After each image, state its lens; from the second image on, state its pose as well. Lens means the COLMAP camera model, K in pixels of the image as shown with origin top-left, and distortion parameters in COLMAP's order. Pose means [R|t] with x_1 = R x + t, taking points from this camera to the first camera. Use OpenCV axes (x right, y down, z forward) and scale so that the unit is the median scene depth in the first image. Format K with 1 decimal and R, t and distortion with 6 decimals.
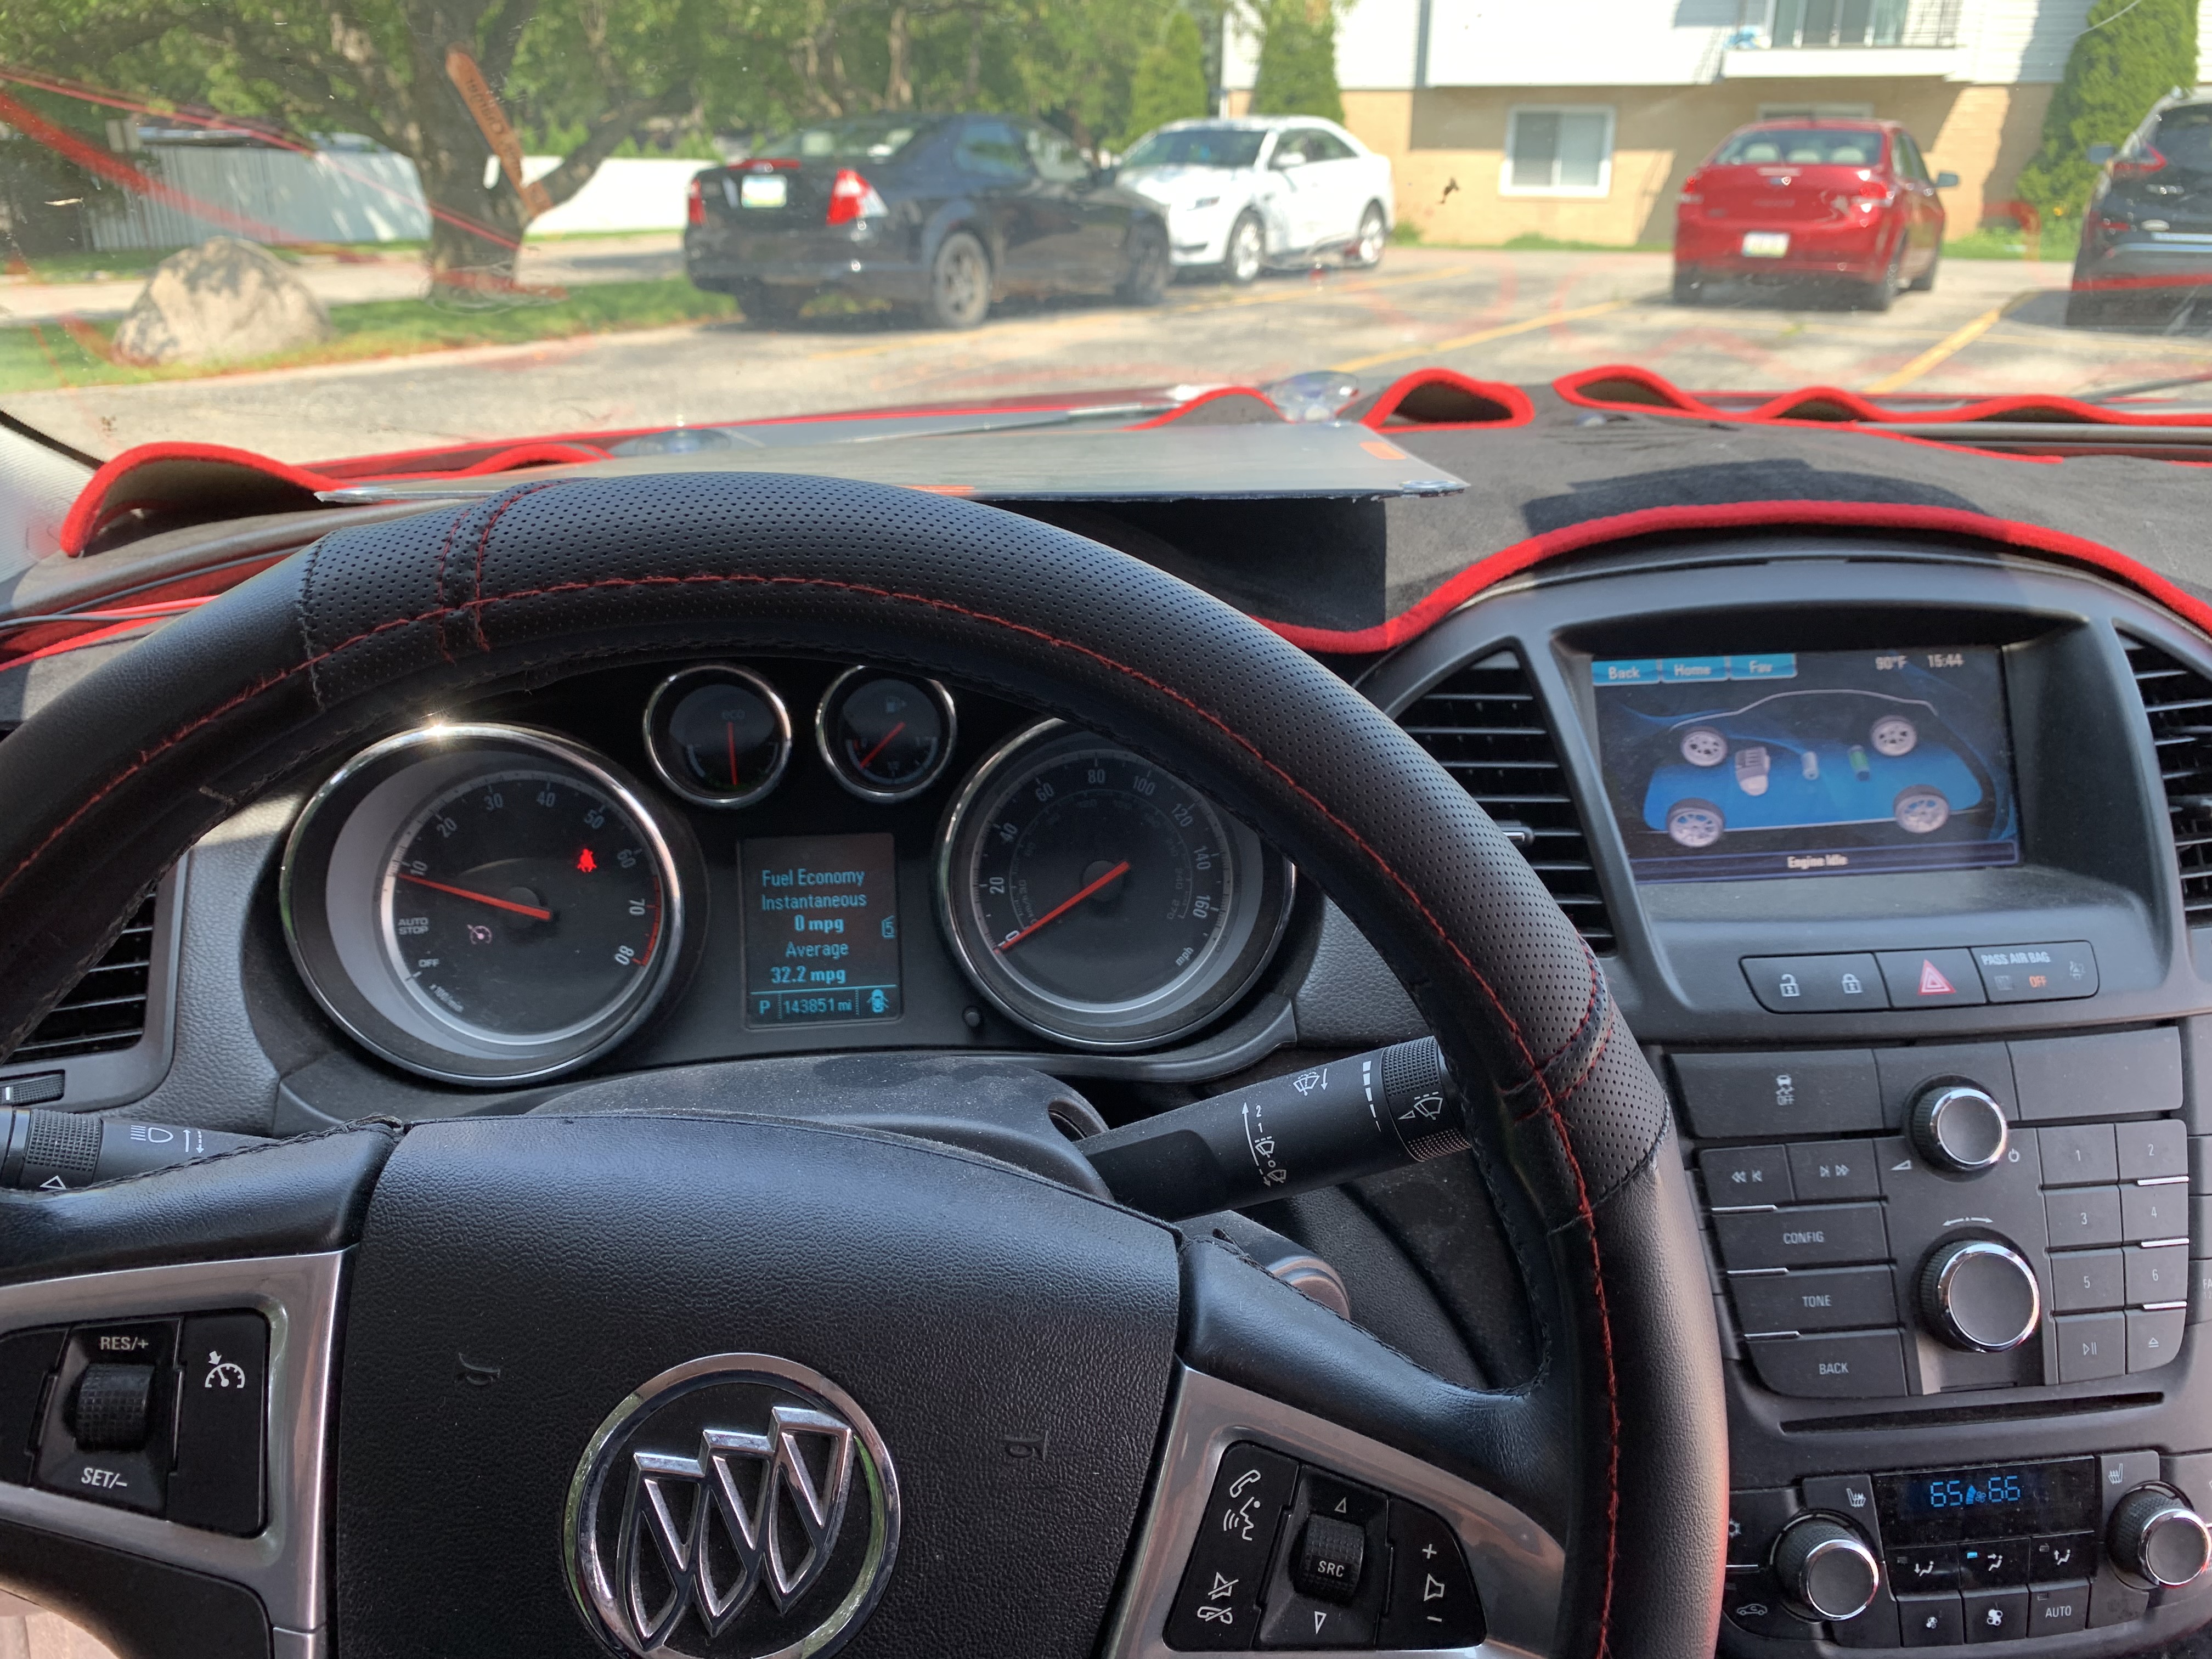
lens RADIAL K [[1603.5, 0, 1107.9], [0, 1603.5, 820.1], [0, 0, 1]] dist [0.000987, 0.003484]
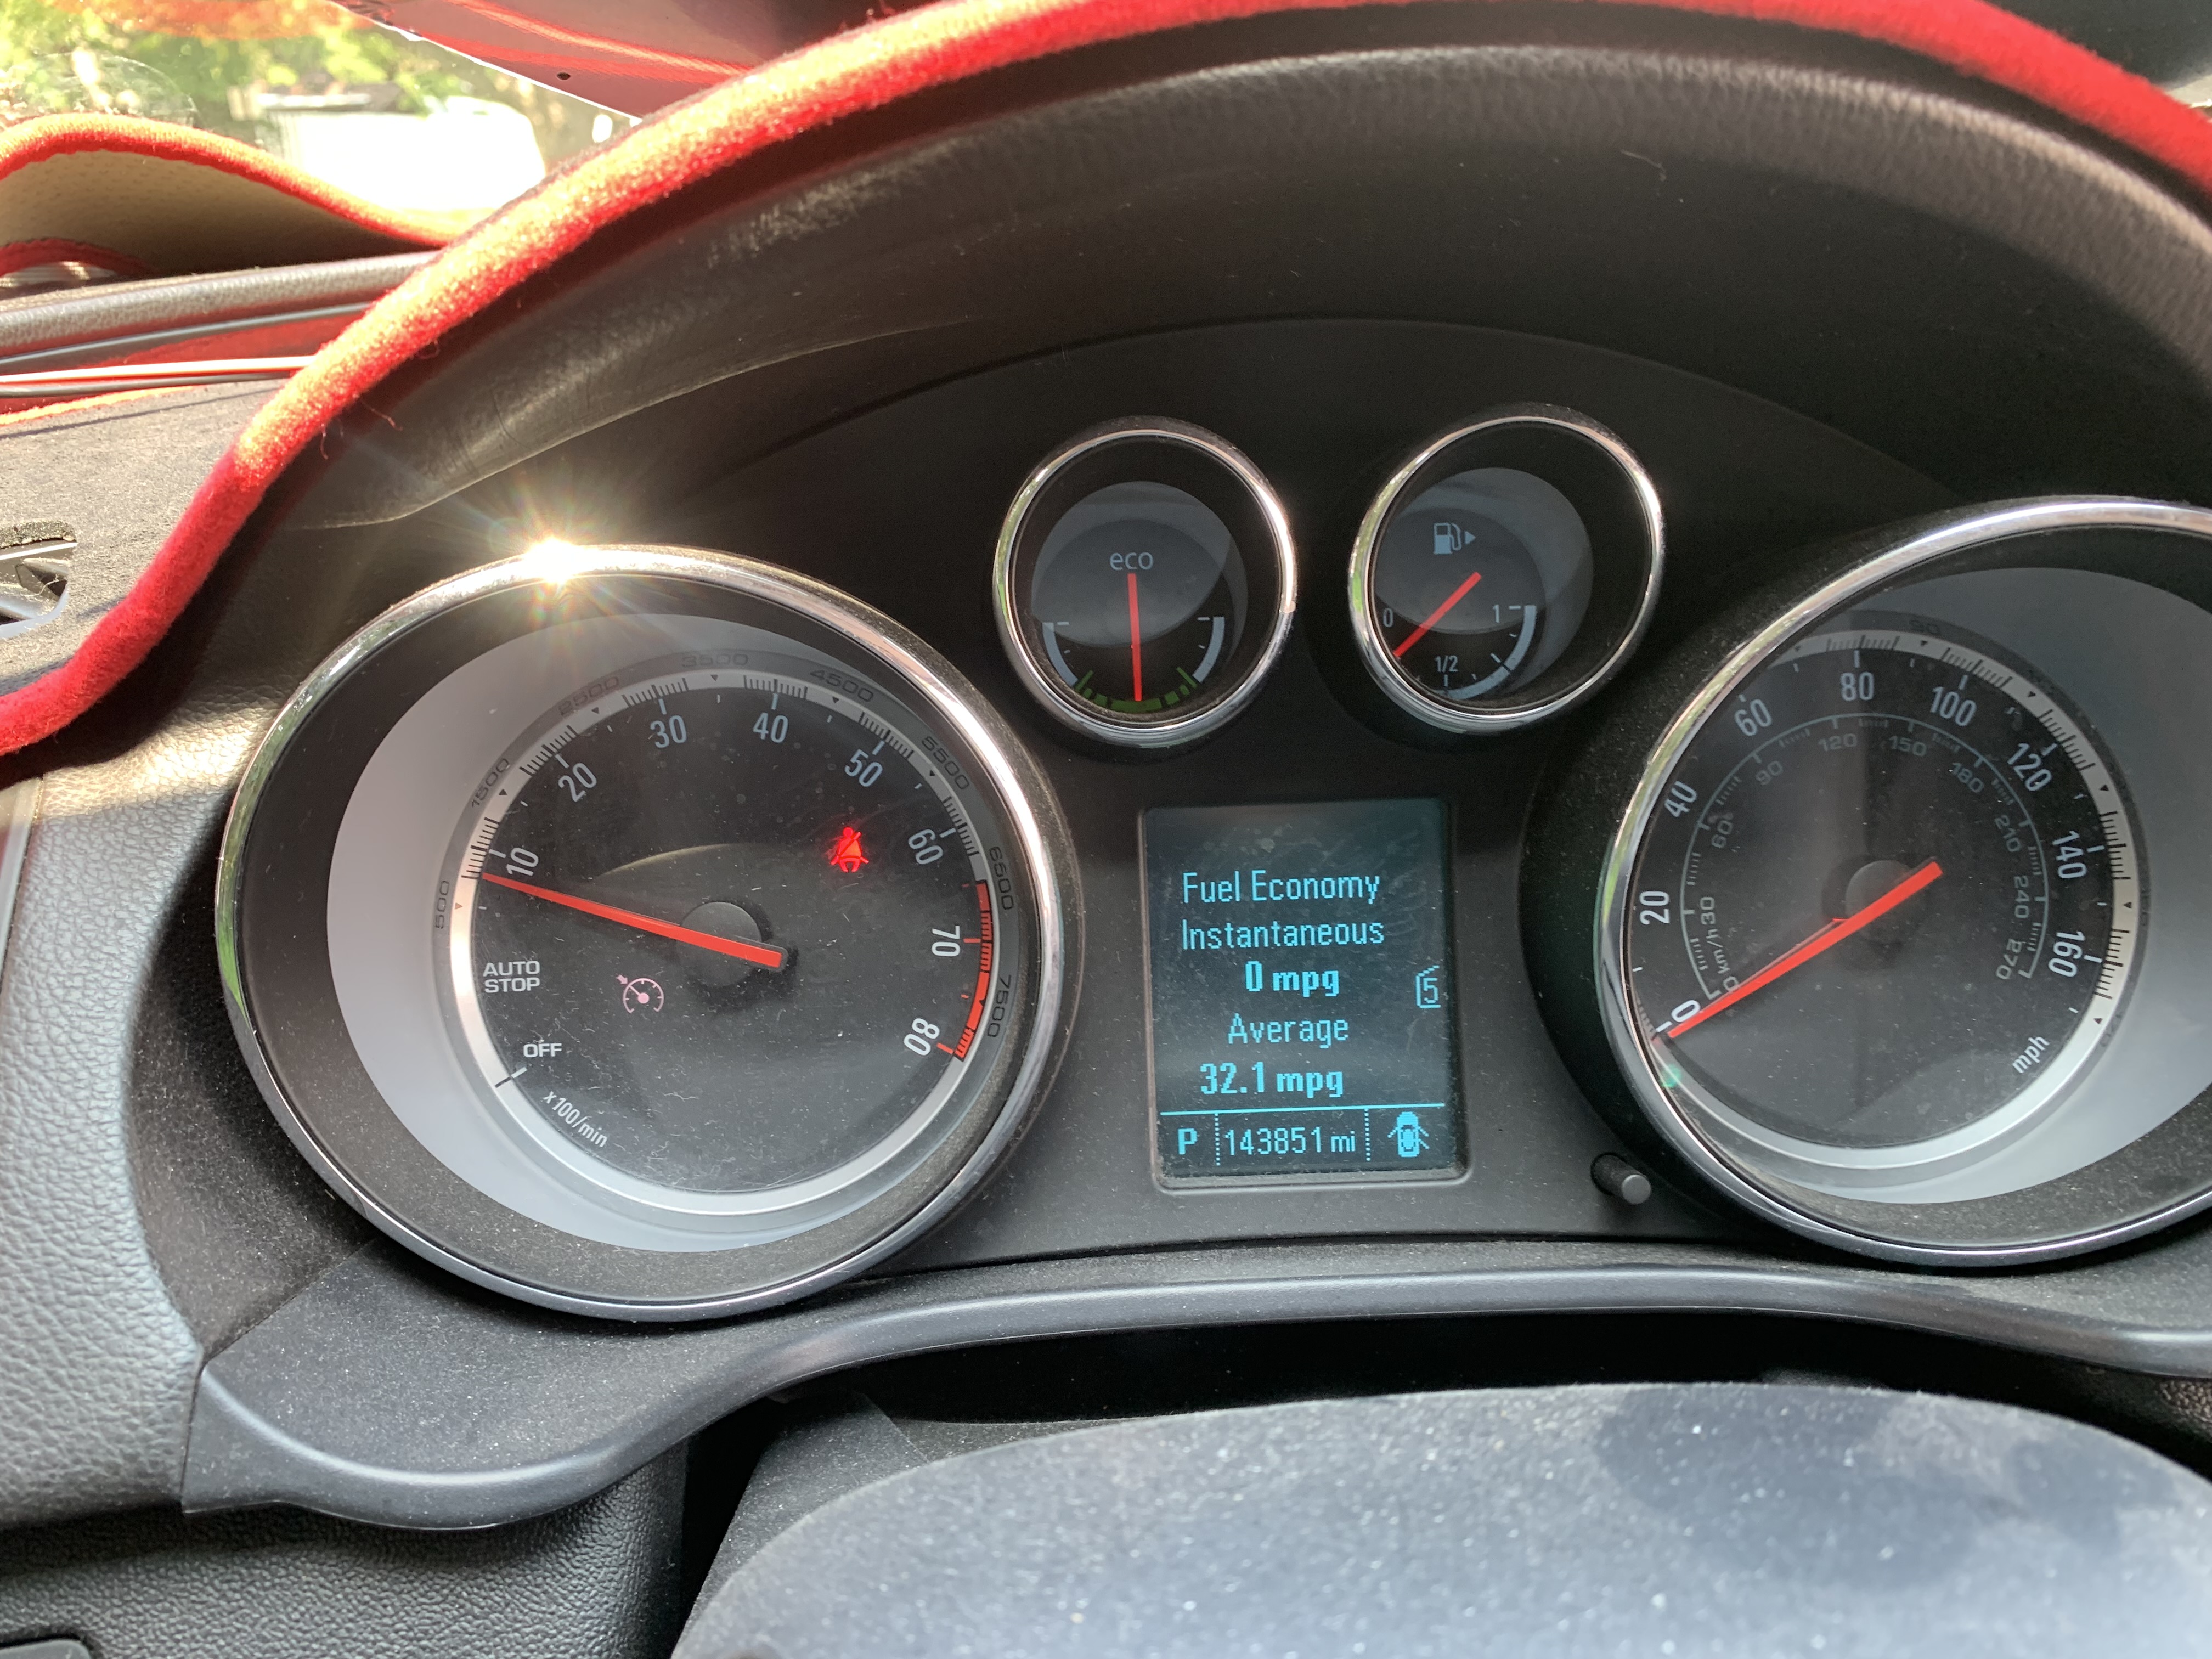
lens RADIAL K [[1705.0, 0, 1106.0], [0, 1705.0, 829.5], [0, 0, 1]] dist [0.052837, -0.049351]
pose [[0.996823, 0.008795, -0.079155, -0.202761], [-0.006994, 0.999711, 0.023006, 0.006018], [0.079335, -0.022379, 0.996597, 0.474311]]
